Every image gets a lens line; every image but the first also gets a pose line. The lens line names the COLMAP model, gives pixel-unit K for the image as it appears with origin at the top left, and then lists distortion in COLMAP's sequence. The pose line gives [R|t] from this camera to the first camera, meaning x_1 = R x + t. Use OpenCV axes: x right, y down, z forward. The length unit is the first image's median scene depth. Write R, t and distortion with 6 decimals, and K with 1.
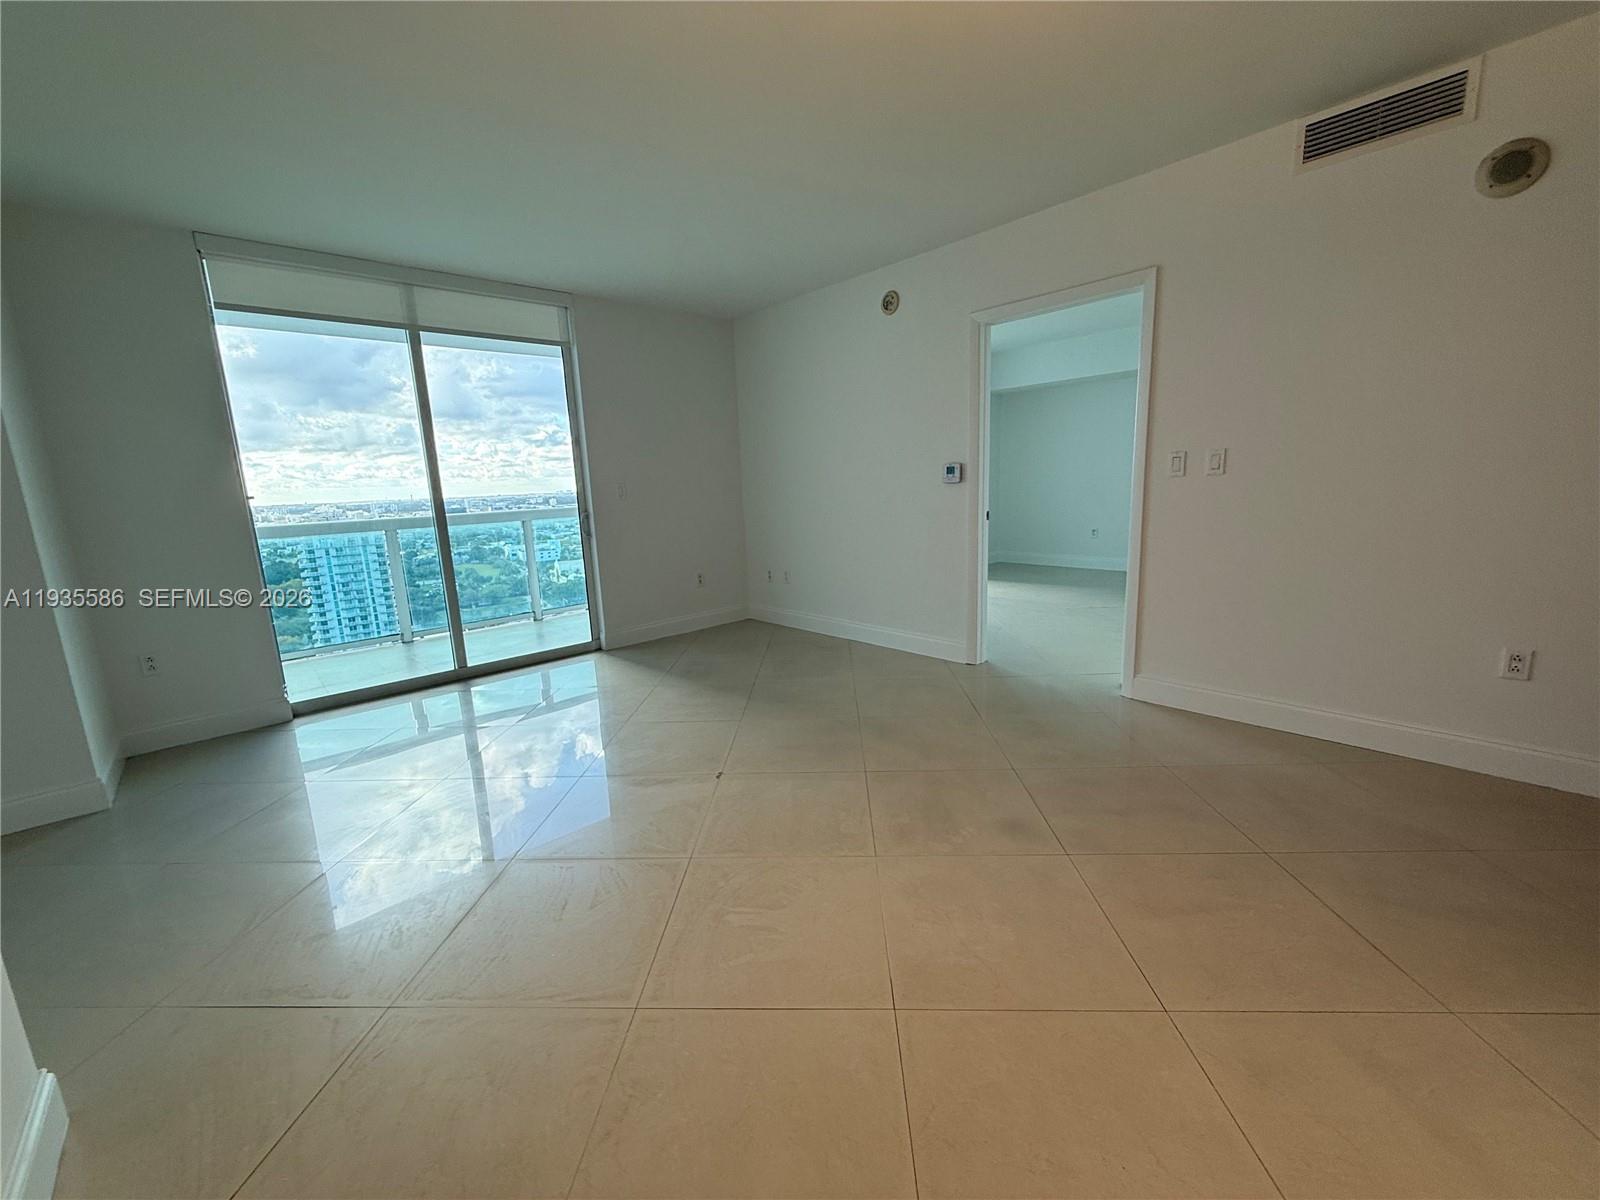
lens RADIAL K [[639.6, 0, 796.3], [0, 639.6, 599.2], [0, 0, 1]] dist [-0.000585, 0.000202]
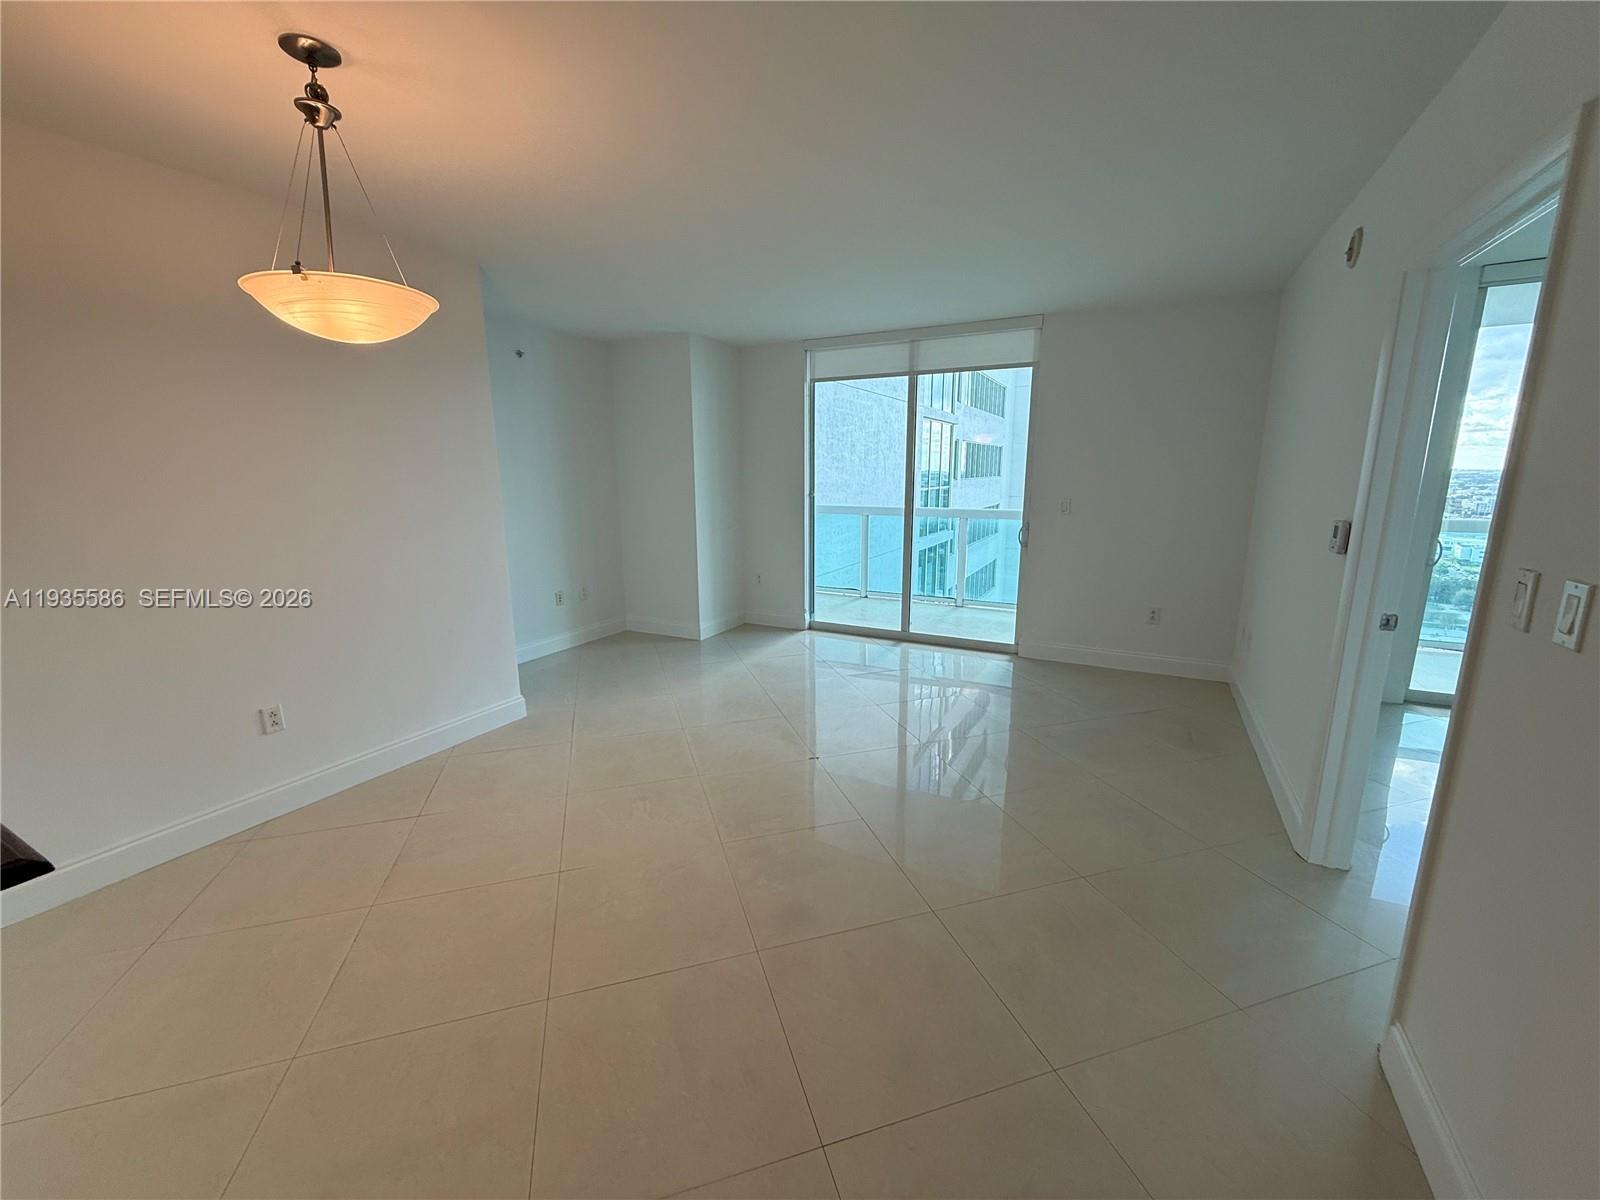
lens RADIAL K [[639.6, 0, 796.3], [0, 639.6, 599.2], [0, 0, 1]] dist [-0.000585, 0.000202]
pose [[0.338254, 0.227001, -0.913266, 0.586404], [-0.182079, 0.967919, 0.173148, -0.143896], [0.923272, 0.107719, 0.368735, 0.309107]]
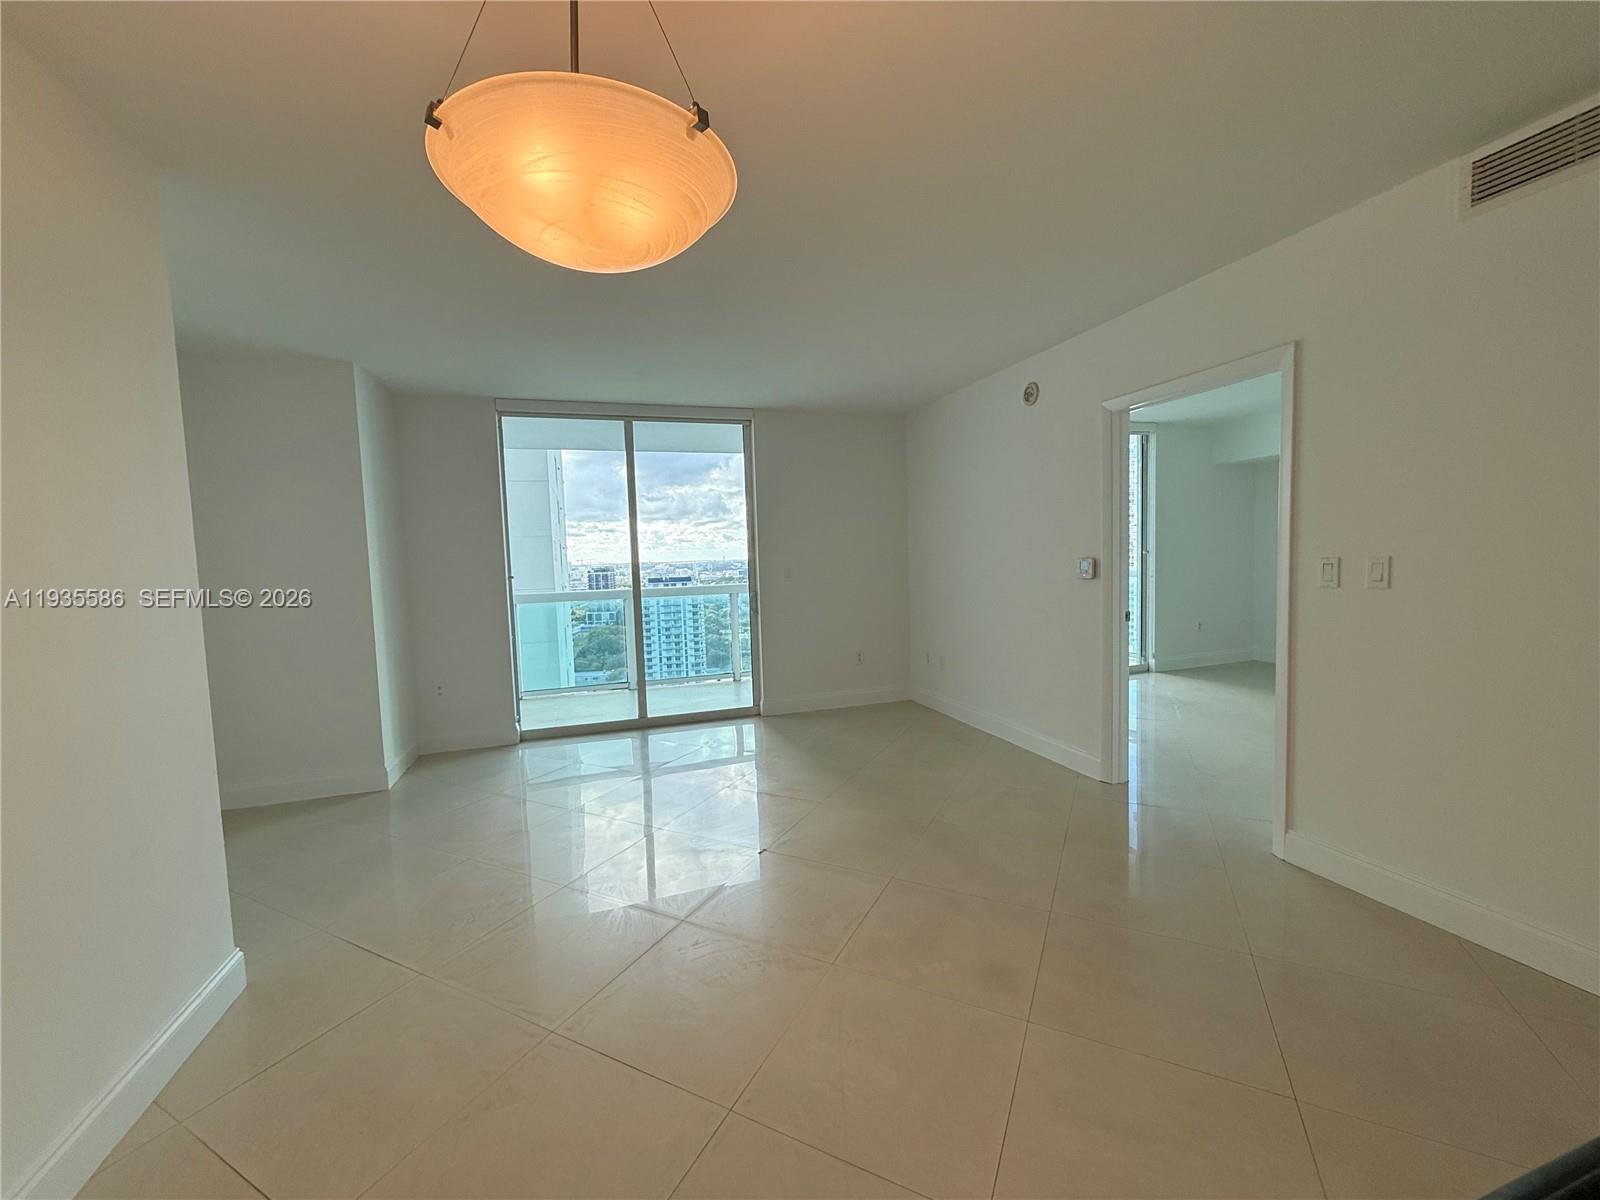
lens RADIAL K [[639.6, 0, 796.3], [0, 639.6, 599.2], [0, 0, 1]] dist [-0.000585, 0.000202]
pose [[0.911300, 0.041709, -0.409625, 0.227581], [-0.082234, 0.993249, -0.081813, -0.040718], [0.403447, 0.108241, 0.908578, -0.001321]]
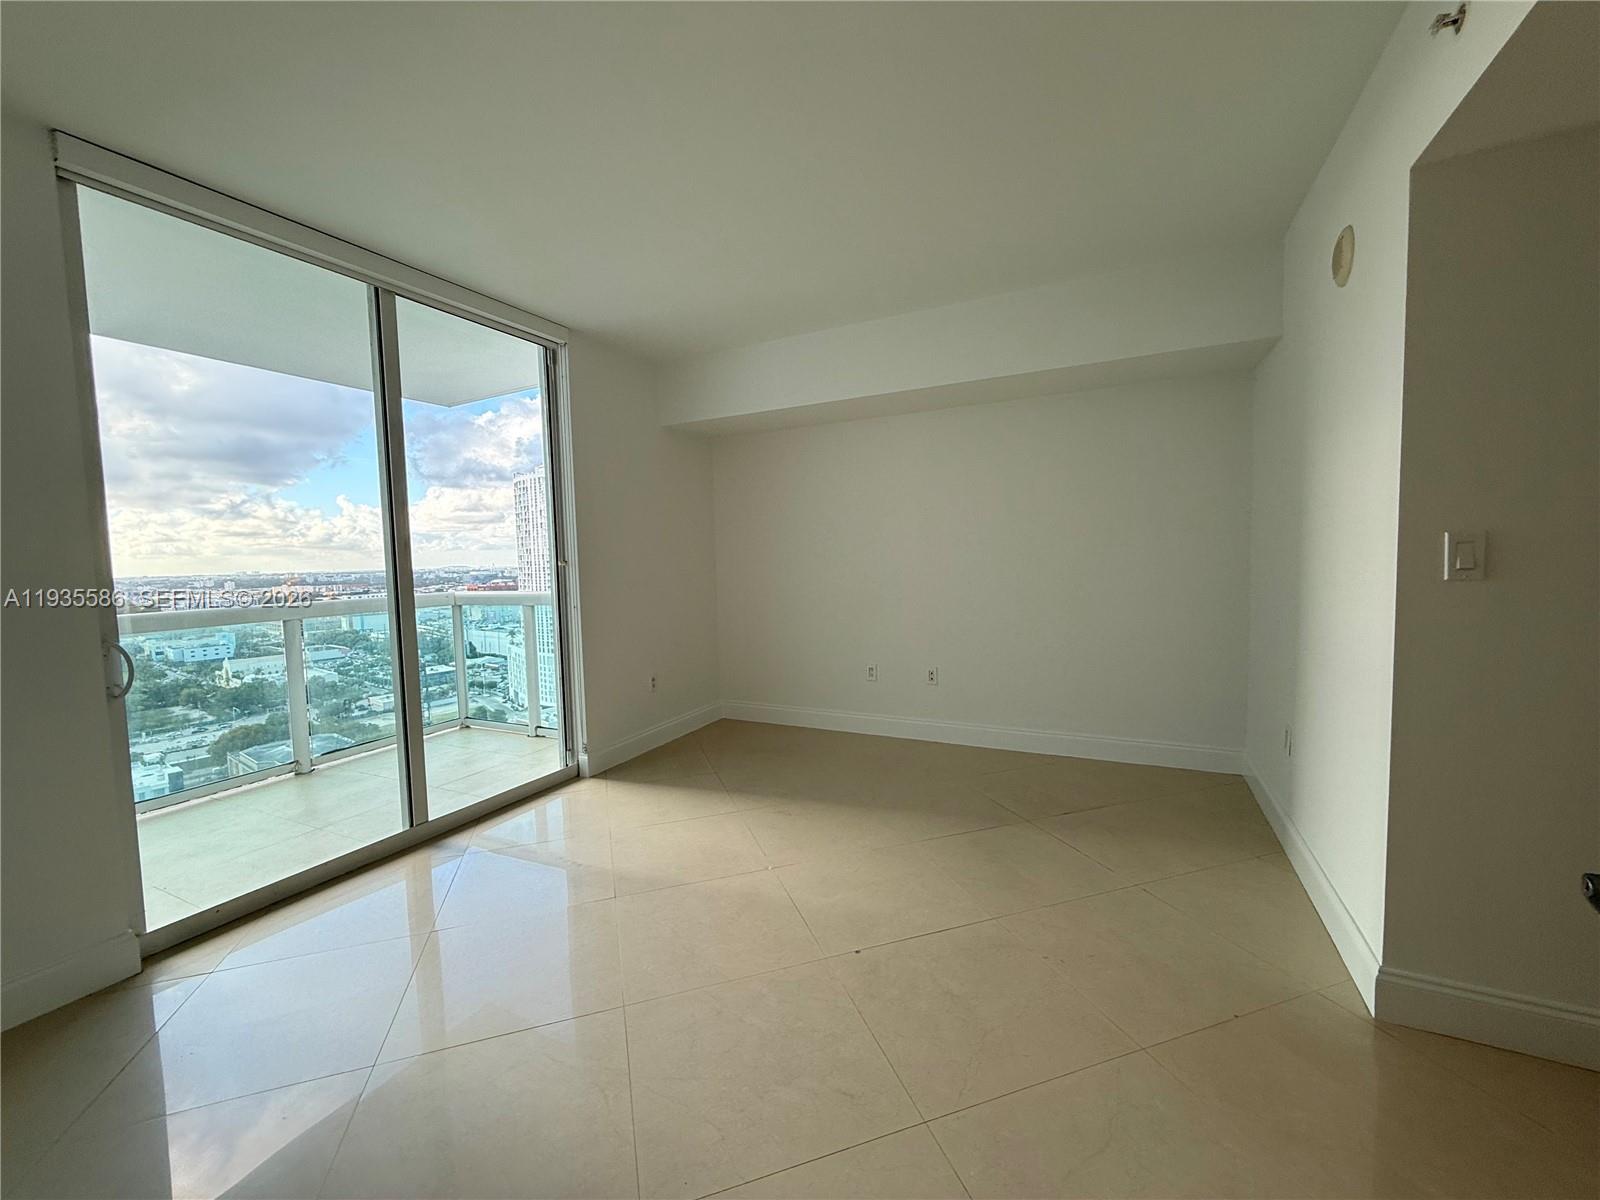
lens RADIAL K [[638.6, 0, 794.2], [0, 638.6, 558.0], [0, 0, 1]] dist [-0.000187, 0.000132]
pose [[0.934198, 0.016526, 0.356373, -0.404669], [0.052809, 0.981516, -0.183949, -0.021373], [-0.352825, 0.190664, 0.916057, 0.219638]]
